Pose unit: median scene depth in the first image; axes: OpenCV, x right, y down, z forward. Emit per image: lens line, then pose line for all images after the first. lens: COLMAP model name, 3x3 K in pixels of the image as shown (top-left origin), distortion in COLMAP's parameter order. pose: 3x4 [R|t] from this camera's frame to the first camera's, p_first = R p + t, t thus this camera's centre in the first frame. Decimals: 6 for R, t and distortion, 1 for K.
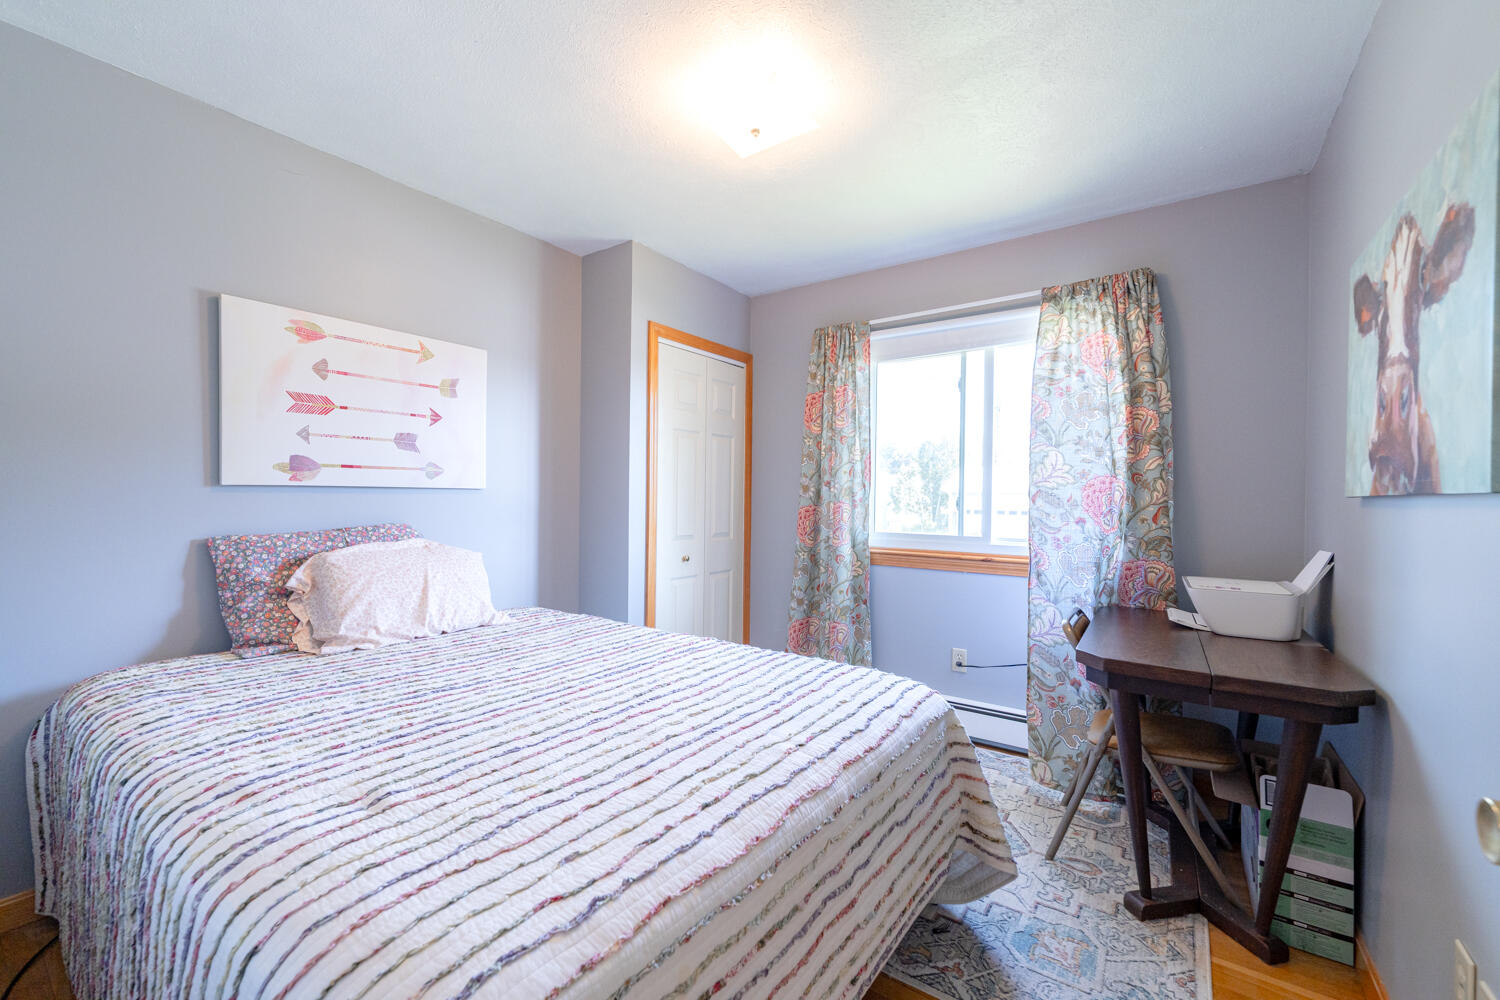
lens RADIAL K [[602.1, 0, 750.1], [0, 602.1, 495.3], [0, 0, 1]] dist [-0.006328, -0.000683]
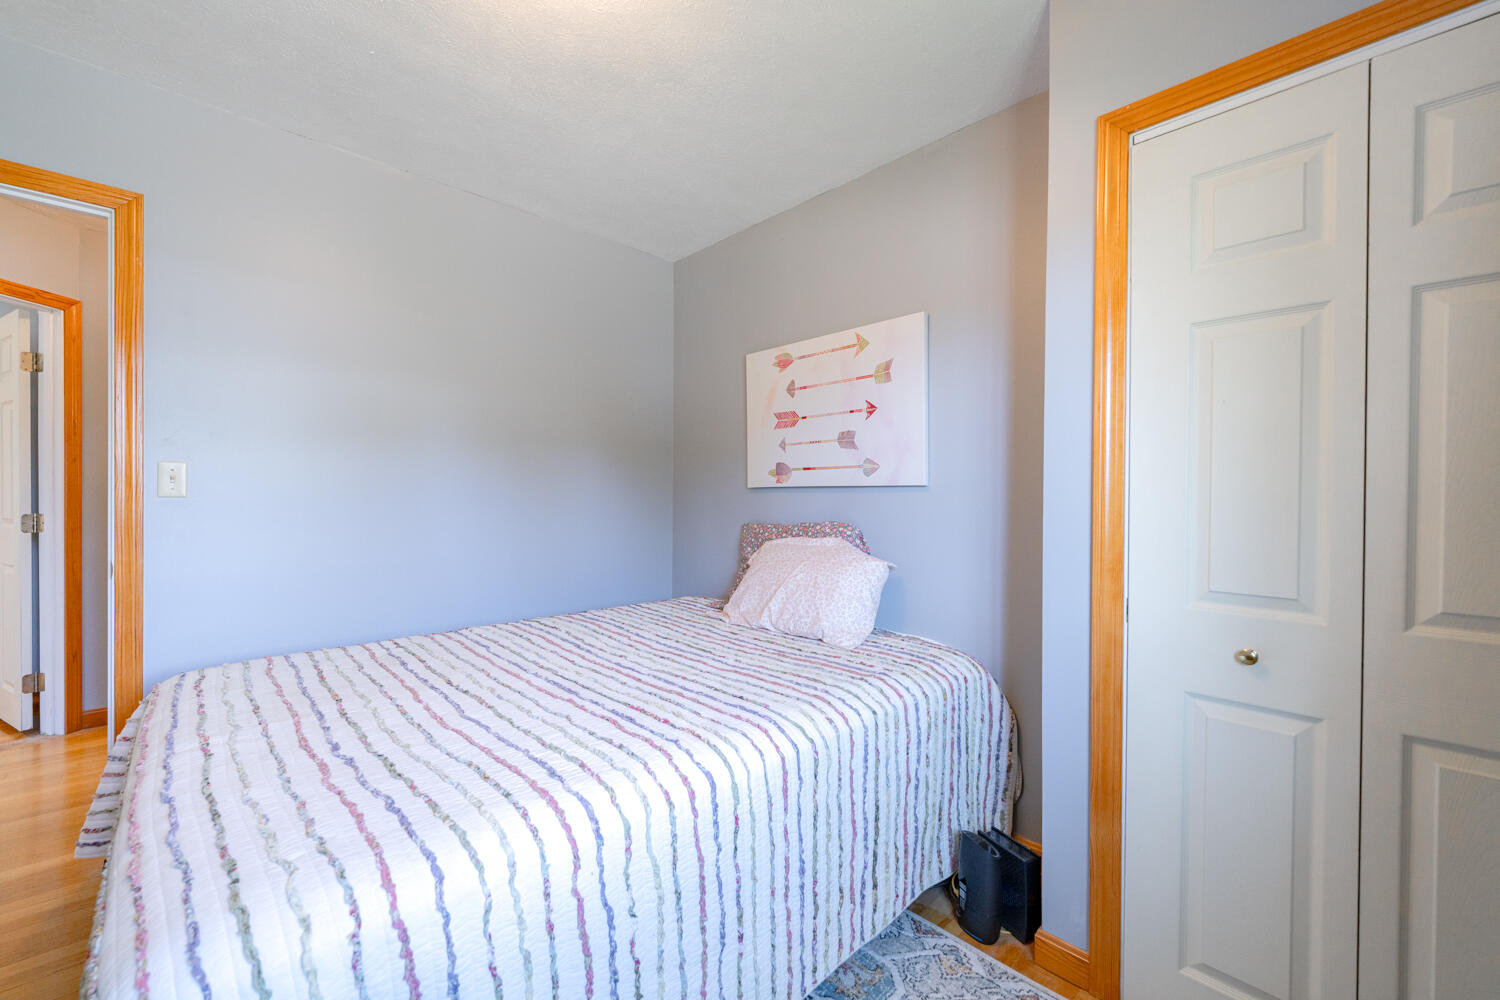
lens RADIAL K [[602.1, 0, 744.6], [0, 602.1, 499.1], [0, 0, 1]] dist [-0.006328, -0.000683]
pose [[-0.191816, -0.004676, -0.981420, 0.483595], [-0.005177, 0.999980, -0.003752, 0.014387], [0.981417, 0.004362, -0.191837, 1.147154]]
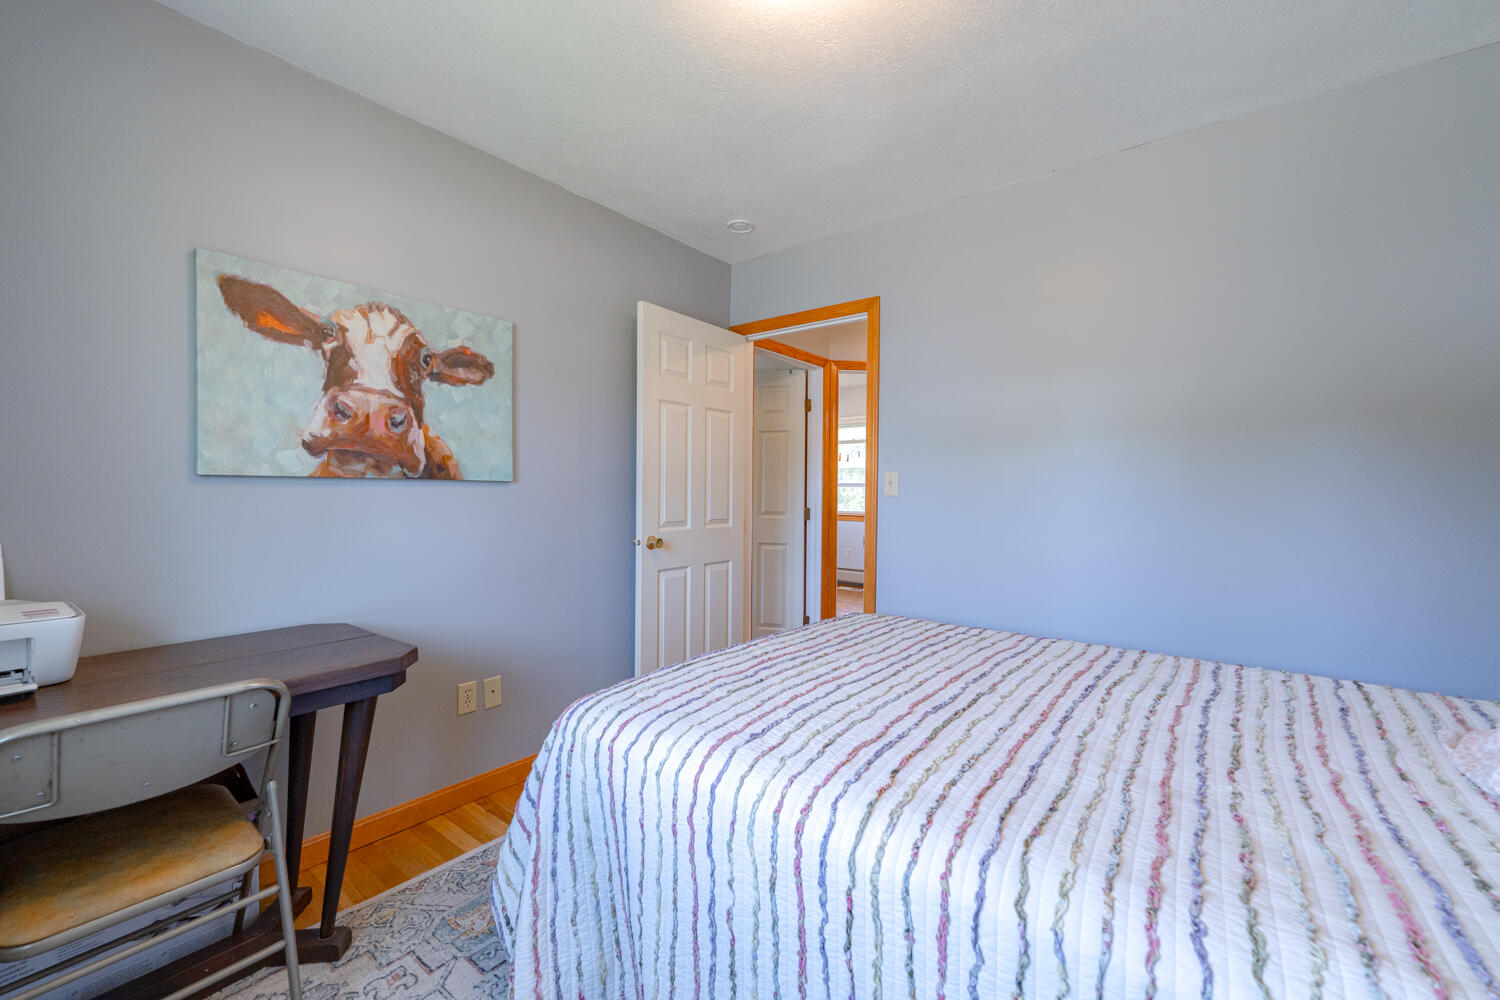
lens RADIAL K [[602.1, 0, 745.8], [0, 602.1, 495.9], [0, 0, 1]] dist [-0.006328, -0.000683]
pose [[-0.998459, -0.021089, 0.051327, 0.017092], [-0.020778, 0.999762, 0.006576, 0.010993], [-0.051453, 0.005500, -0.998660, 1.458026]]
